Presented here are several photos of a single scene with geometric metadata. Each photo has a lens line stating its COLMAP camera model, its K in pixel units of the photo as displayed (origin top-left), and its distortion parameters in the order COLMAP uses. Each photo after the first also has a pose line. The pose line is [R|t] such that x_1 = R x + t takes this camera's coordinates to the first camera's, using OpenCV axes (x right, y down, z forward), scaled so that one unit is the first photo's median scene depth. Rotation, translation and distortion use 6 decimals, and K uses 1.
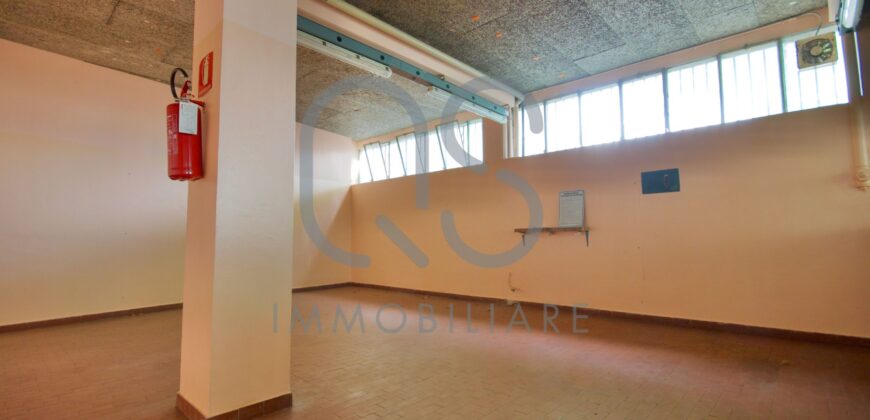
lens RADIAL K [[541.2, 0, 437.1], [0, 541.2, 183.5], [0, 0, 1]] dist [0.001075, -0.000071]
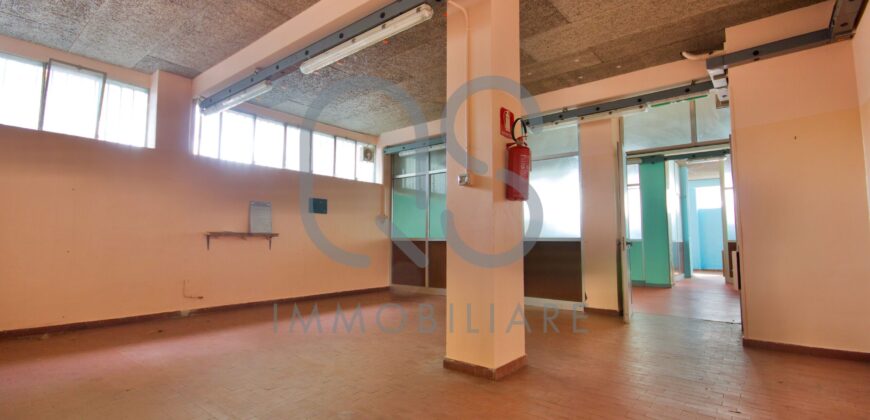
lens RADIAL K [[404.5, 0, 435.0], [0, 404.5, 210.0], [0, 0, 1]] dist [0.000447, -0.000033]
pose [[-0.208408, 0.088999, 0.973984, -0.687793], [-0.099030, 0.988813, -0.111544, 0.093393], [-0.973015, -0.119701, -0.197263, 0.829257]]
